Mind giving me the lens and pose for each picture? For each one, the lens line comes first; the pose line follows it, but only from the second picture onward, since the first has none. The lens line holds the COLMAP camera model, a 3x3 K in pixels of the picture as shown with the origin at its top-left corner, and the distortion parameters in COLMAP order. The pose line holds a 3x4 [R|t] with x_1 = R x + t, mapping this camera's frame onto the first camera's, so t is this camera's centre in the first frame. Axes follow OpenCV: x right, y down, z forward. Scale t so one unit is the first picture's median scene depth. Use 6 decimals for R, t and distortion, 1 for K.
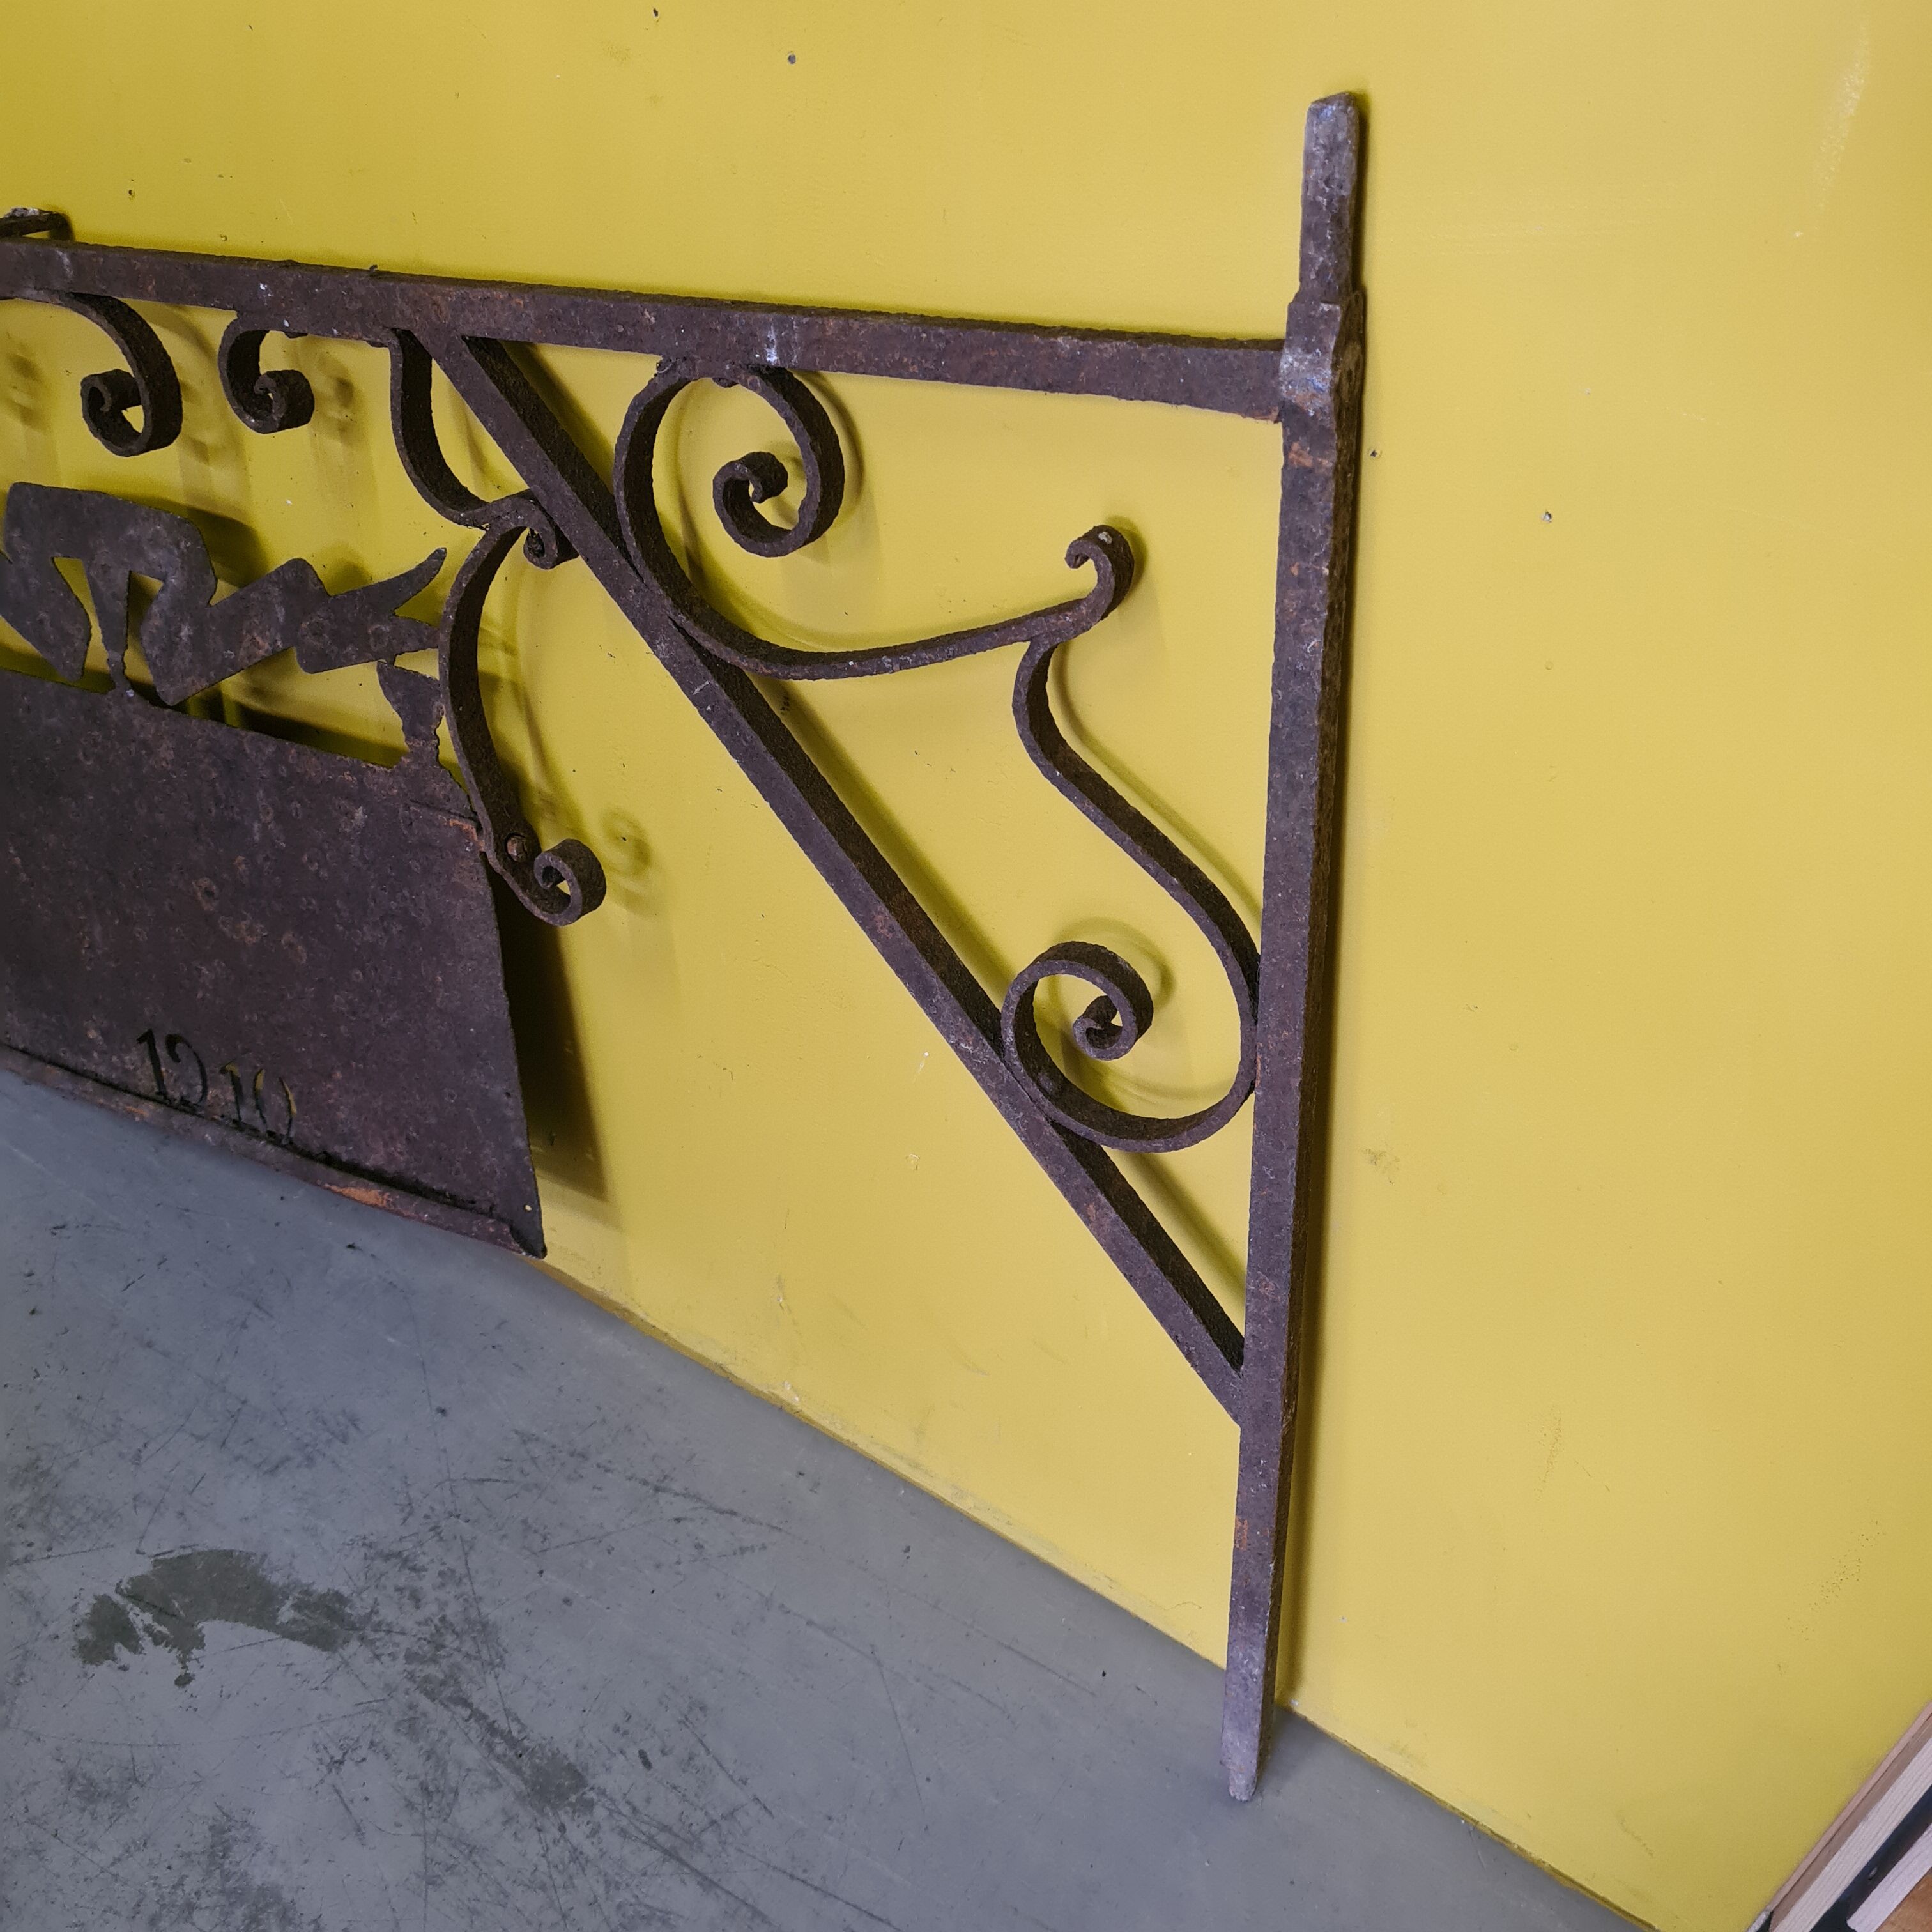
lens RADIAL K [[1999.1, 0, 972.5], [0, 1999.1, 988.1], [0, 0, 1]] dist [0.038701, 0.000000]
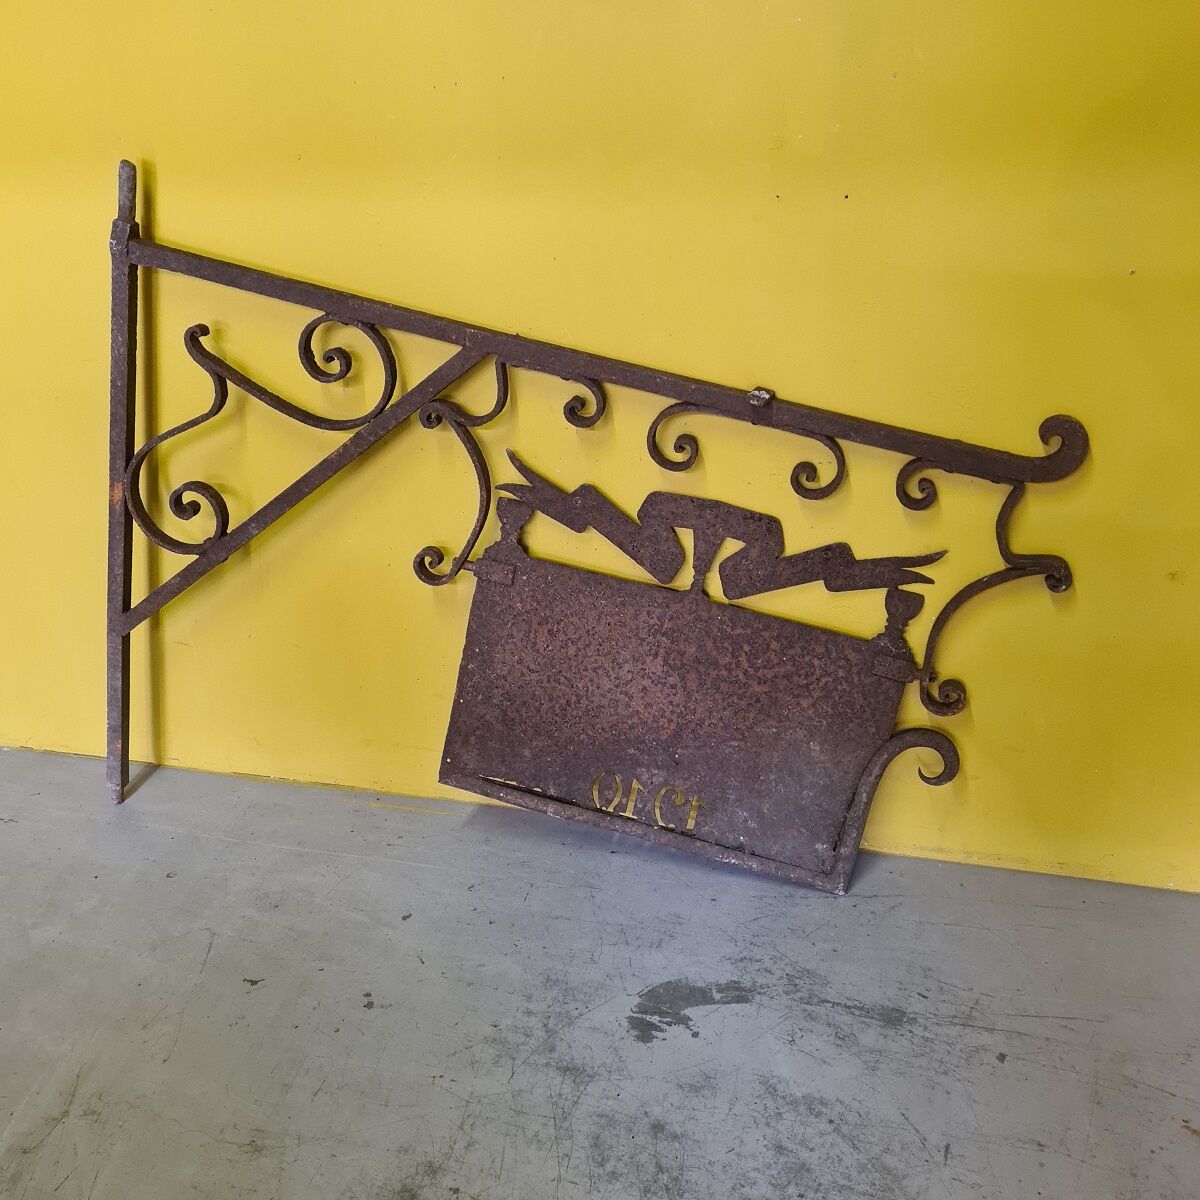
lens RADIAL K [[1241.7, 0, 593.2], [0, 1241.7, 599.9], [0, 0, 1]] dist [0.038701, 0.000000]
pose [[0.941049, -0.276768, 0.194490, -0.582568], [0.311474, 0.933235, -0.179045, 0.131118], [-0.131951, 0.229068, 0.964426, -0.239975]]
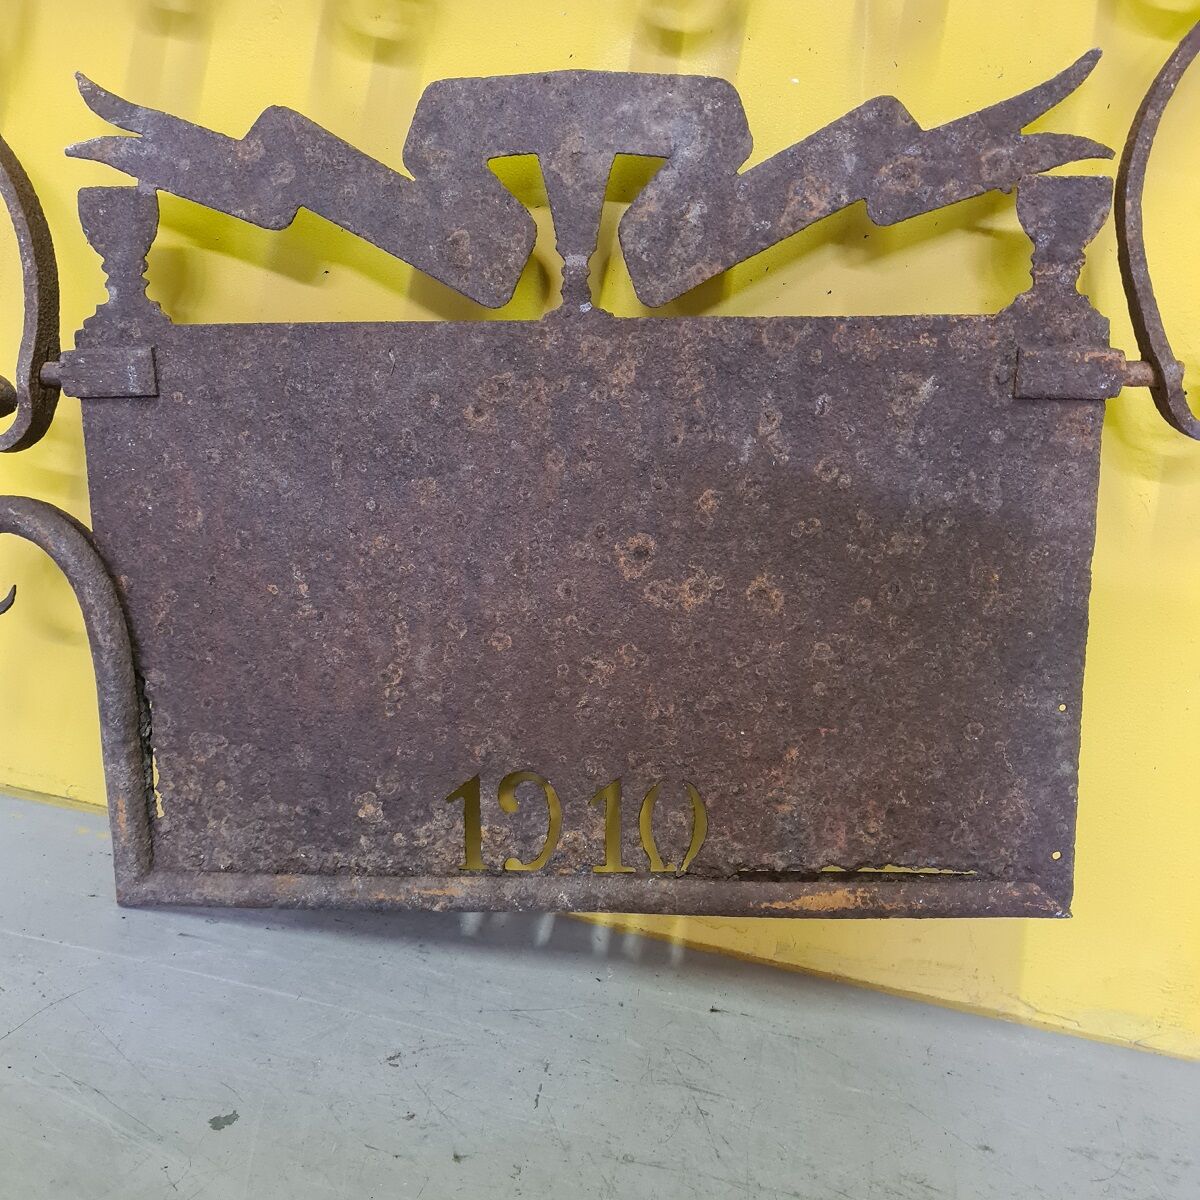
lens RADIAL K [[1241.7, 0, 605.6], [0, 1241.7, 610.1], [0, 0, 1]] dist [0.038701, 0.000000]
pose [[0.901993, -0.074243, 0.425320, -0.664219], [0.210117, 0.936062, -0.282205, 0.129748], [-0.377174, 0.343914, 0.859921, 0.601475]]
